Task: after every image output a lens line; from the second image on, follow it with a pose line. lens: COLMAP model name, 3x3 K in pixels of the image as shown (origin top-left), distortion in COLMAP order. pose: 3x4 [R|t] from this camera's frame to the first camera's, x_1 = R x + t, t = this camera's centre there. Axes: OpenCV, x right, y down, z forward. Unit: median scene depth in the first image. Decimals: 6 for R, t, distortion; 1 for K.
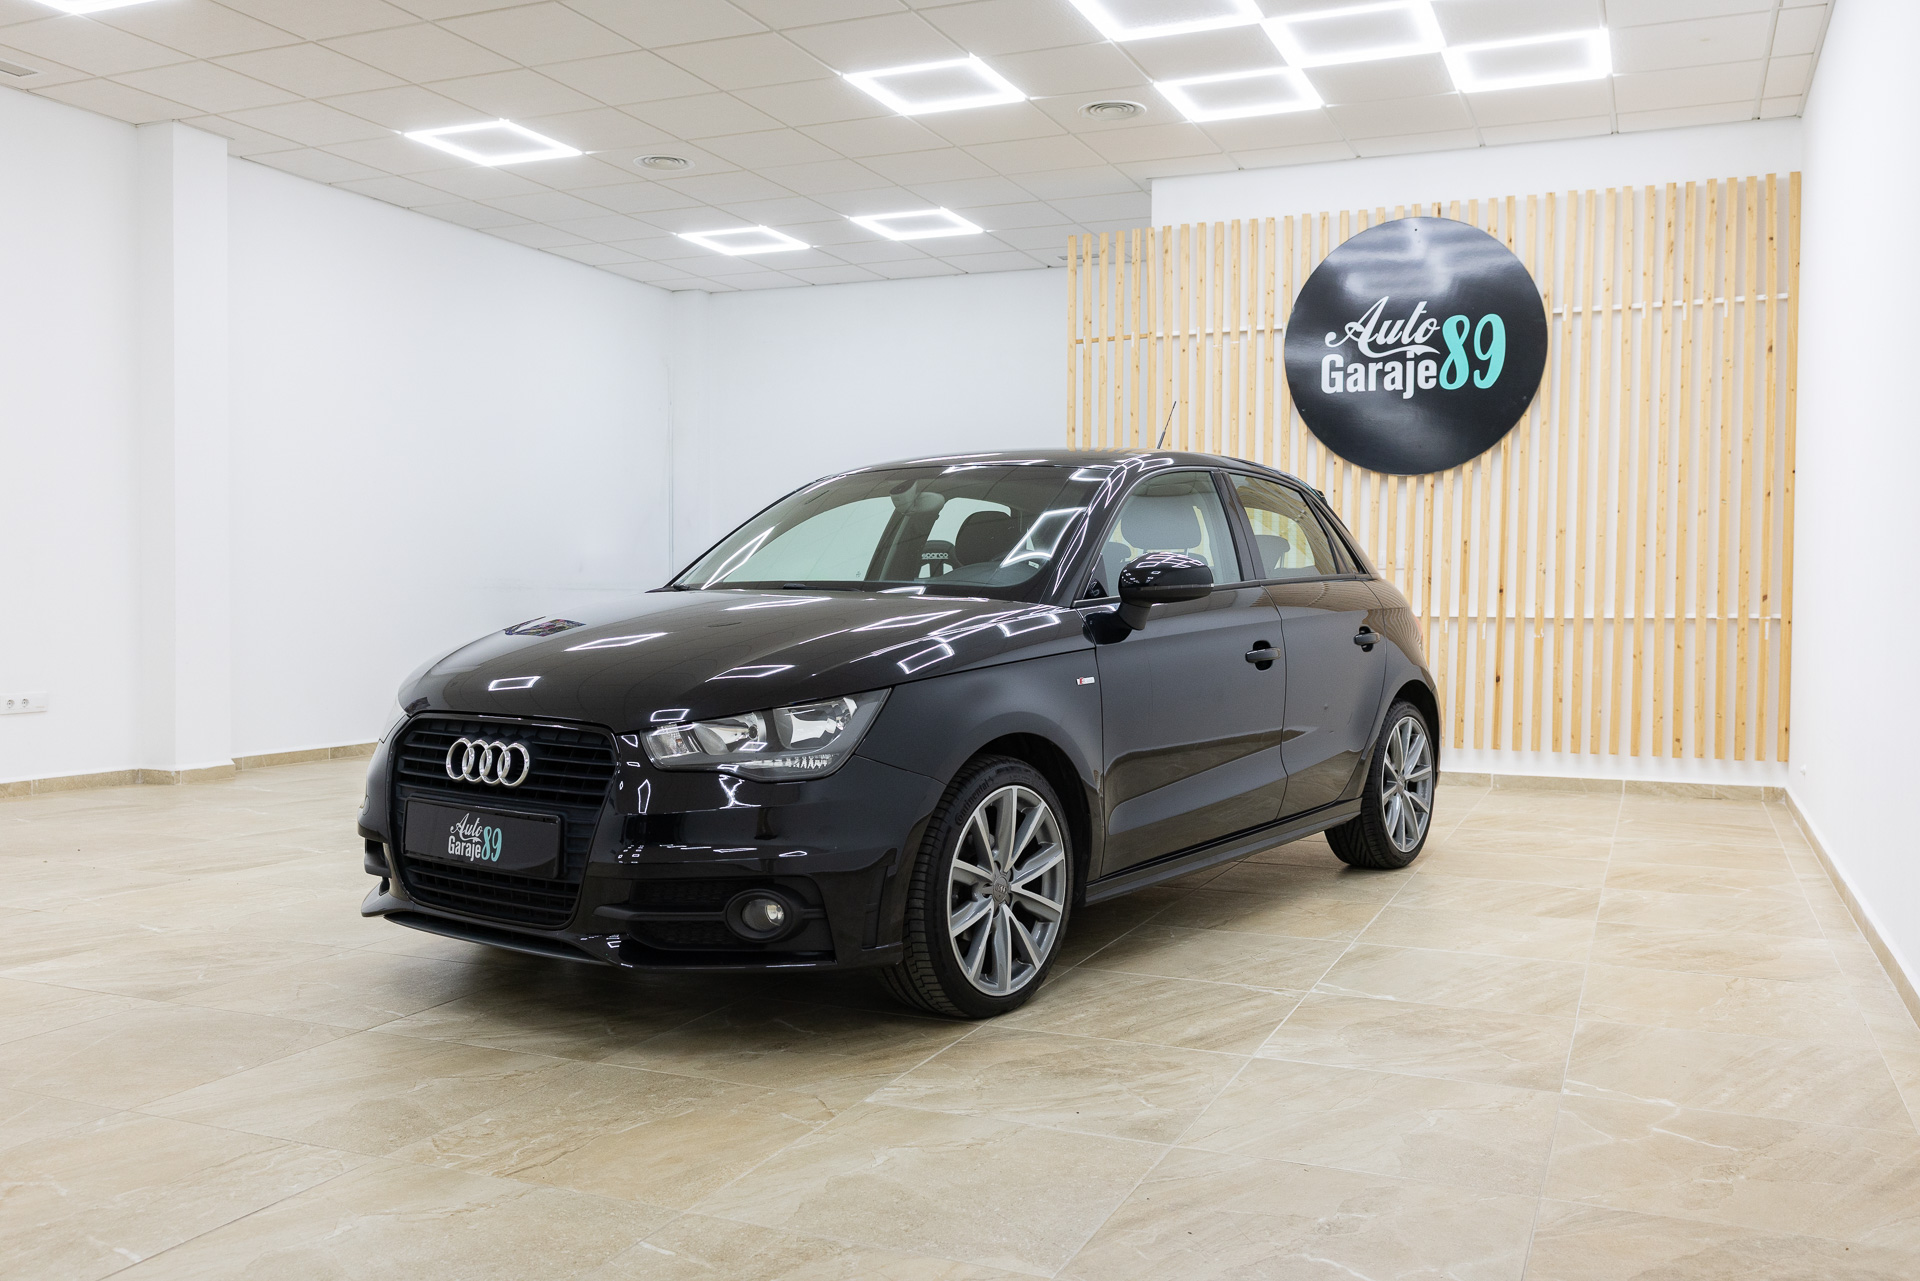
lens RADIAL K [[1631.1, 0, 960.0], [0, 1631.1, 640.5], [0, 0, 1]] dist [0.002016, -0.008241]
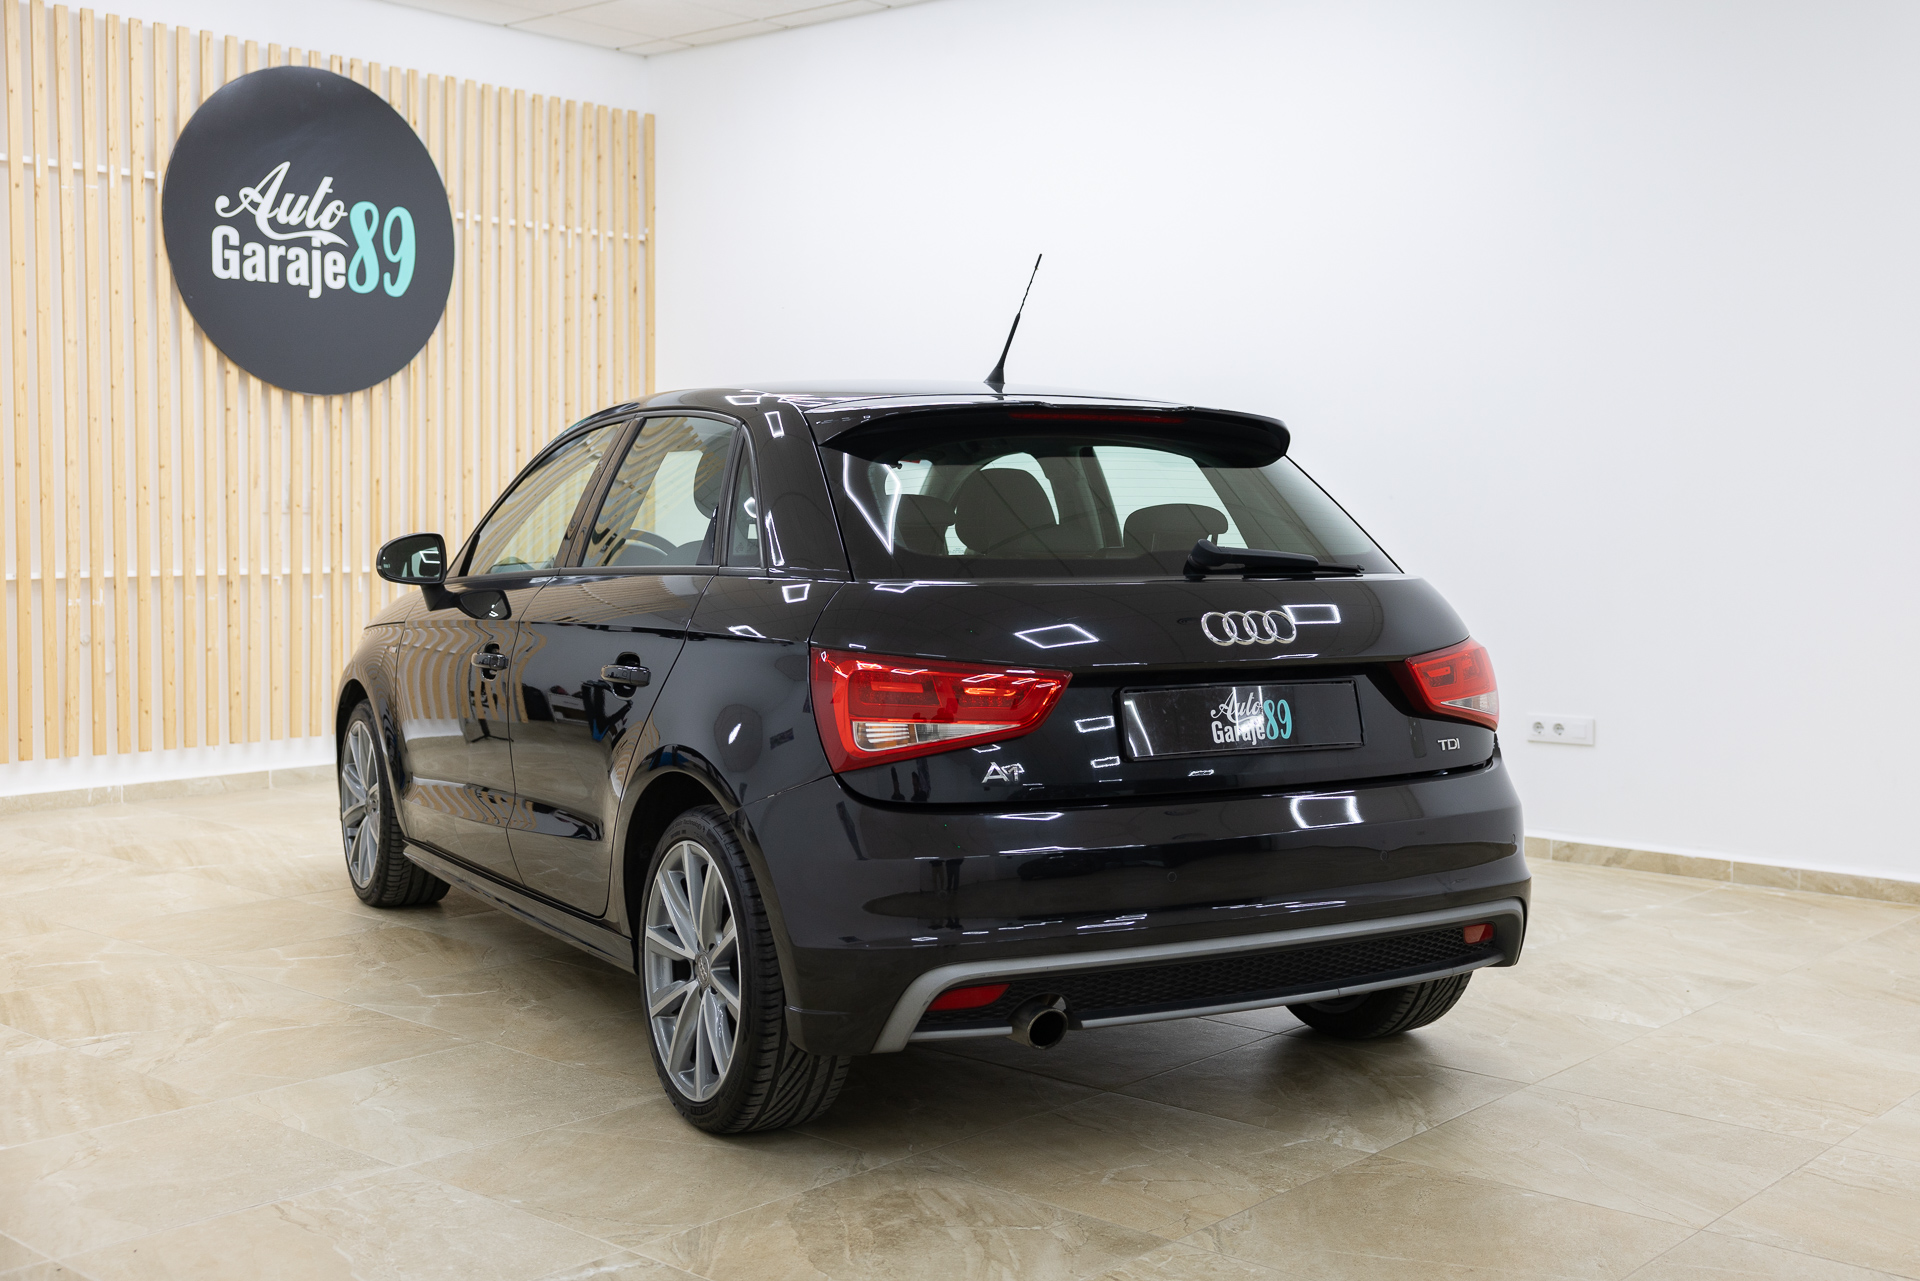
lens RADIAL K [[2134.9, 0, 1009.5], [0, 2134.9, 644.8], [0, 0, 1]] dist [-0.002465, -0.011379]
pose [[0.292740, -0.066157, 0.953901, -0.627635], [0.021156, 0.997808, 0.062710, -0.038608], [-0.955958, 0.001823, 0.293498, 0.378169]]
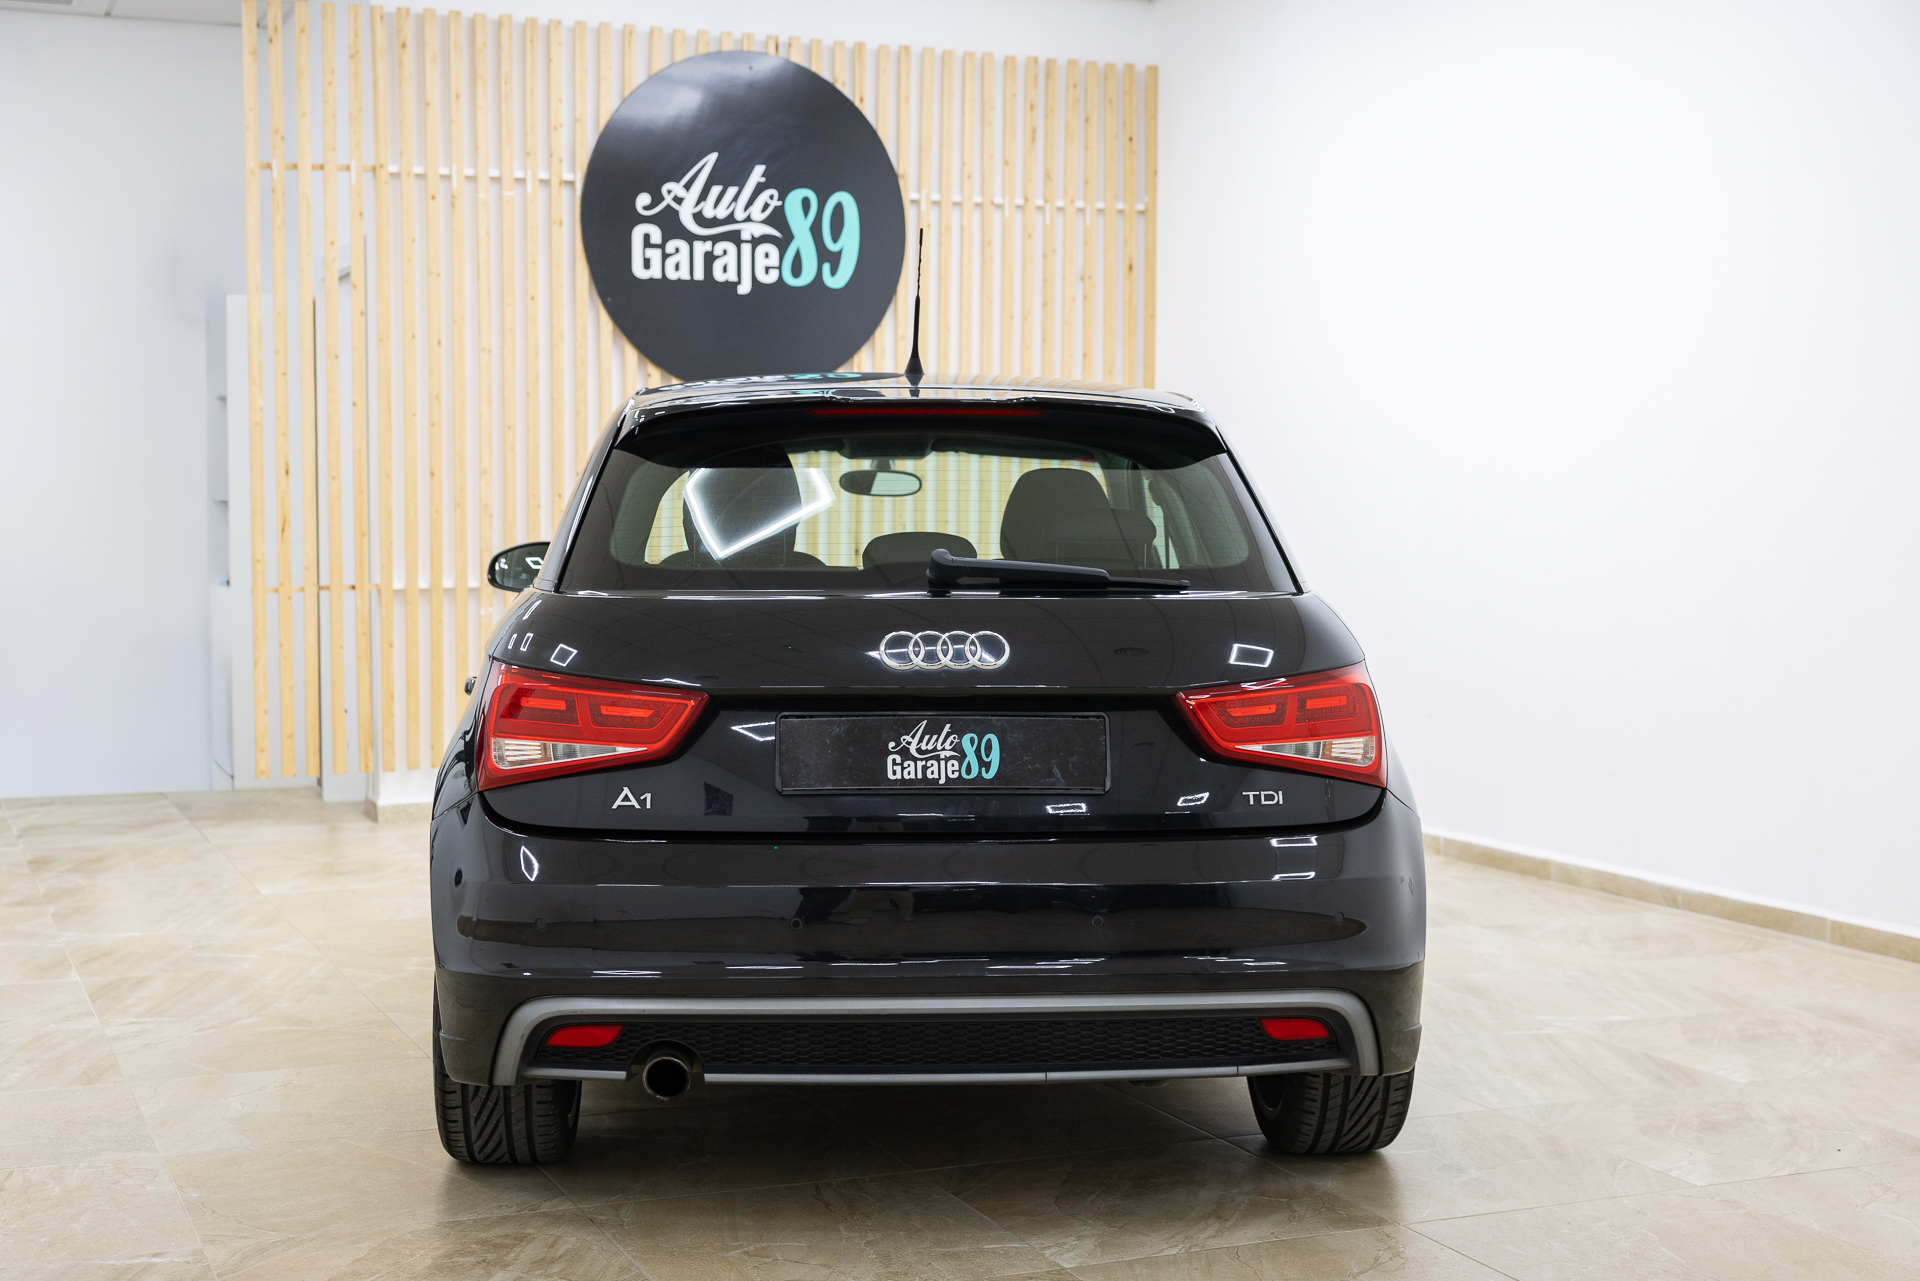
lens RADIAL K [[2550.0, 0, 925.5], [0, 2550.0, 664.8], [0, 0, 1]] dist [0.004524, -0.014001]
pose [[0.693877, -0.049751, 0.718373, -0.520364], [0.022055, 0.998611, 0.047856, -0.032649], [-0.719755, -0.017362, 0.694011, 0.125590]]
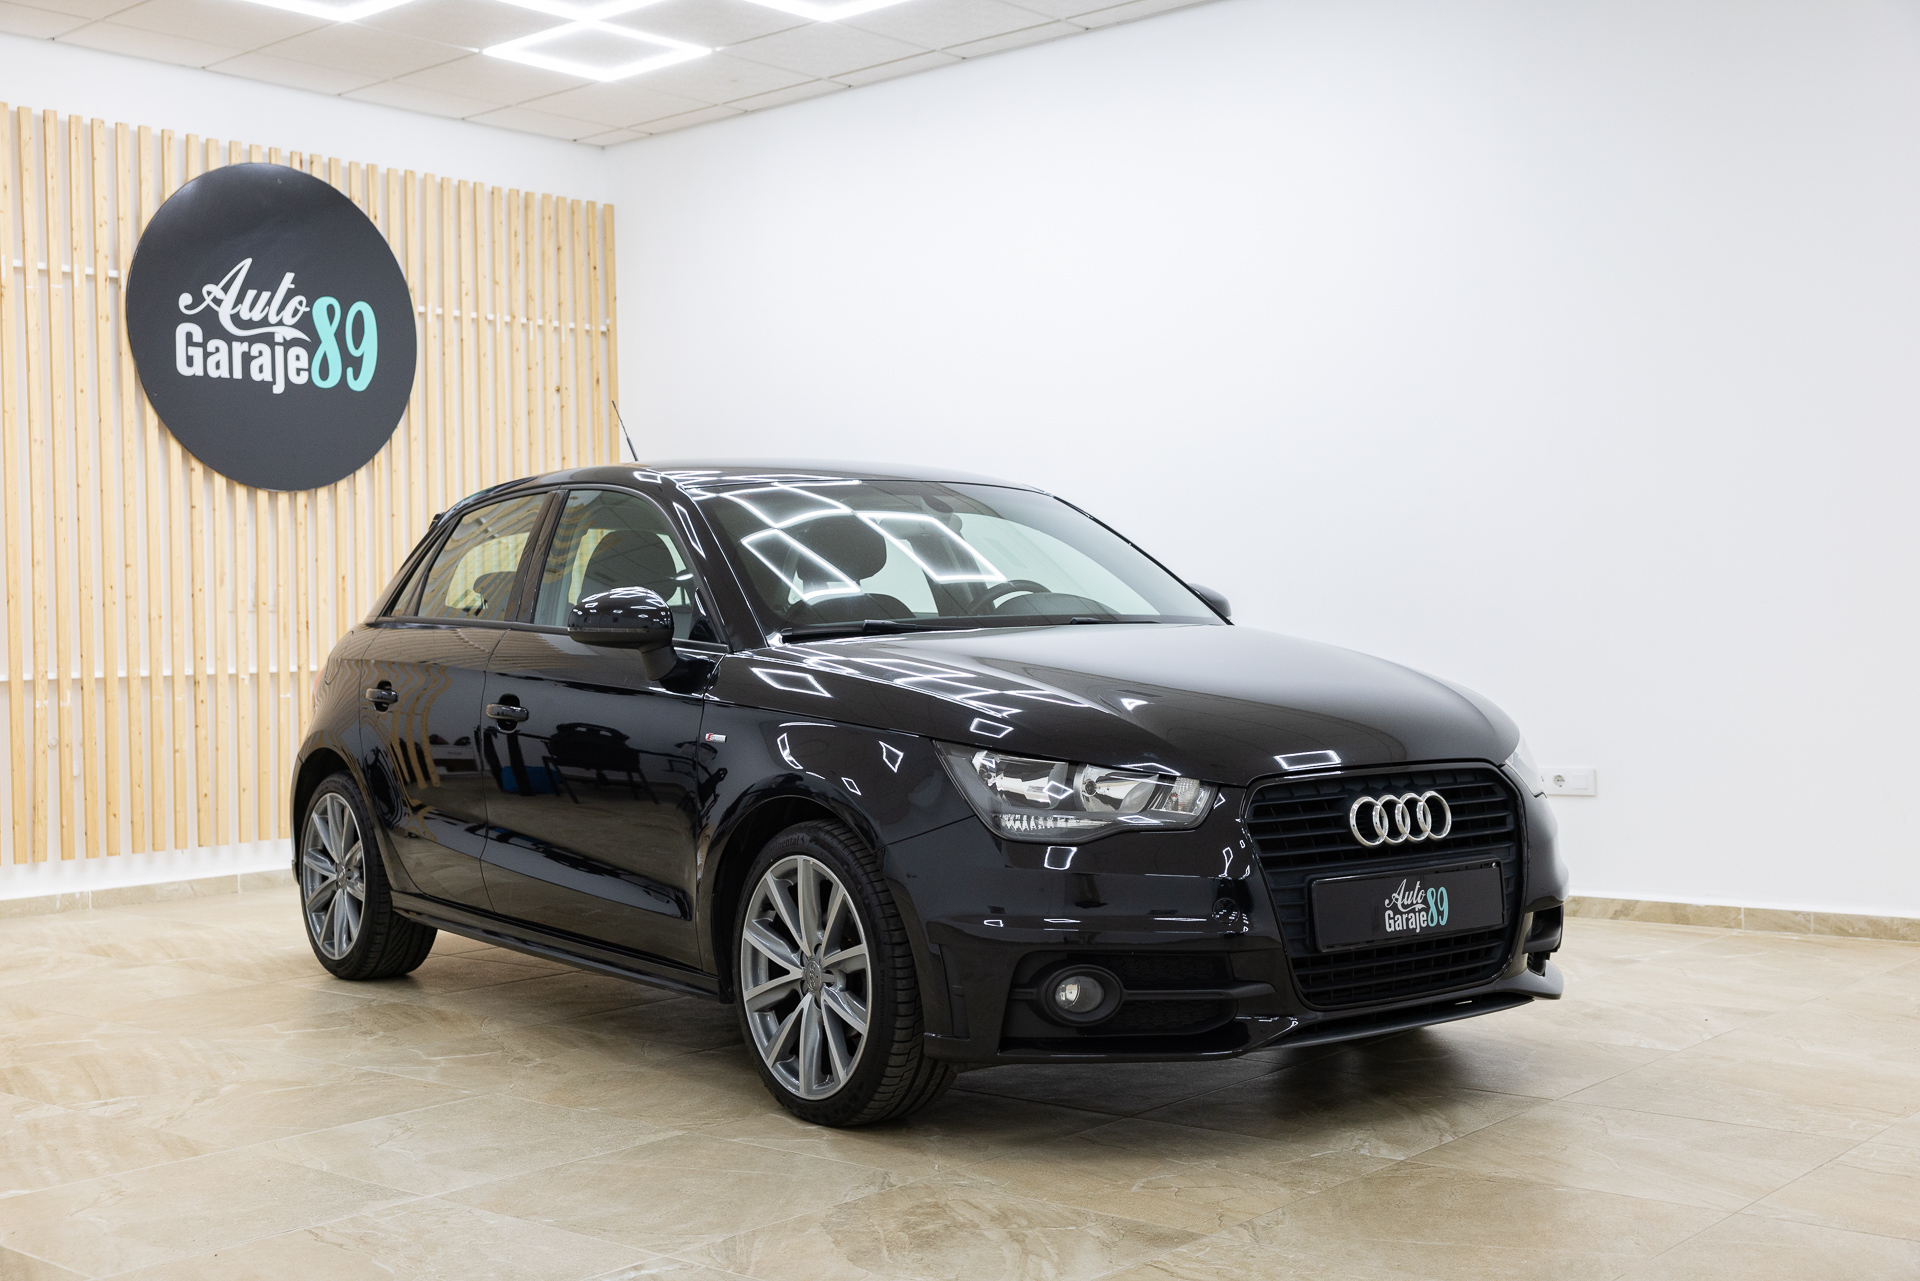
lens RADIAL K [[2231.8, 0, 960.0], [0, 2231.8, 640.5], [0, 0, 1]] dist [-0.005837, -0.015367]
pose [[0.294115, -0.017322, 0.955613, -0.655977], [0.052670, 0.998610, 0.001891, -0.015184], [-0.954318, 0.049776, 0.294619, 0.382487]]
